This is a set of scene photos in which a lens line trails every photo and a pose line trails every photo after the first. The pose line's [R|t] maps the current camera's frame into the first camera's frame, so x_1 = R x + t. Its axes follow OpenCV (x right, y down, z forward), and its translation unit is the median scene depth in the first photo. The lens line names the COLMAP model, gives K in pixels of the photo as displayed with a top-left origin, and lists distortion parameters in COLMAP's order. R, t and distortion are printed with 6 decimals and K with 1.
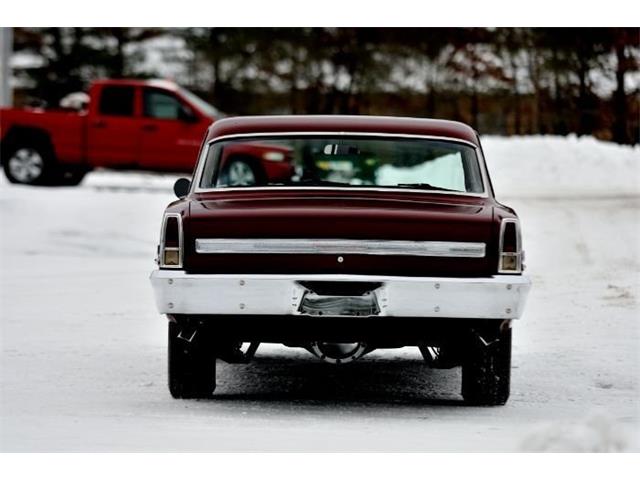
lens RADIAL K [[3870.1, 0, 320.0], [0, 3870.1, 240.0], [0, 0, 1]] dist [0.724423, 8.793144]
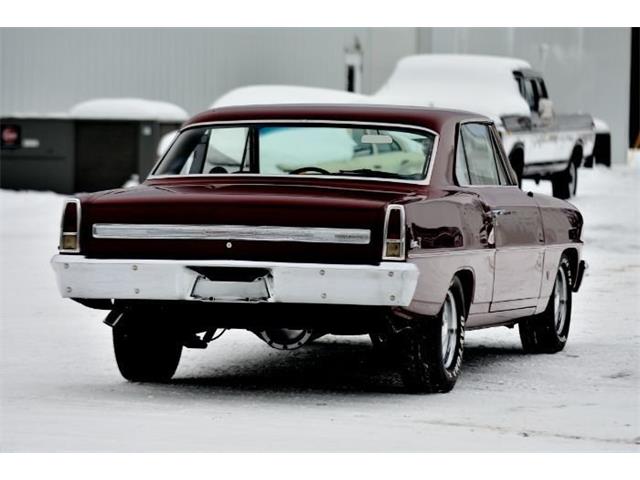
lens RADIAL K [[3870.1, 0, 320.0], [0, 3870.1, 240.0], [0, 0, 1]] dist [0.724423, 8.793144]
pose [[0.969221, 0.006136, -0.246116, 0.275623], [-0.005780, 0.999981, 0.002170, 0.001337], [0.246124, -0.000681, 0.969238, 0.029536]]
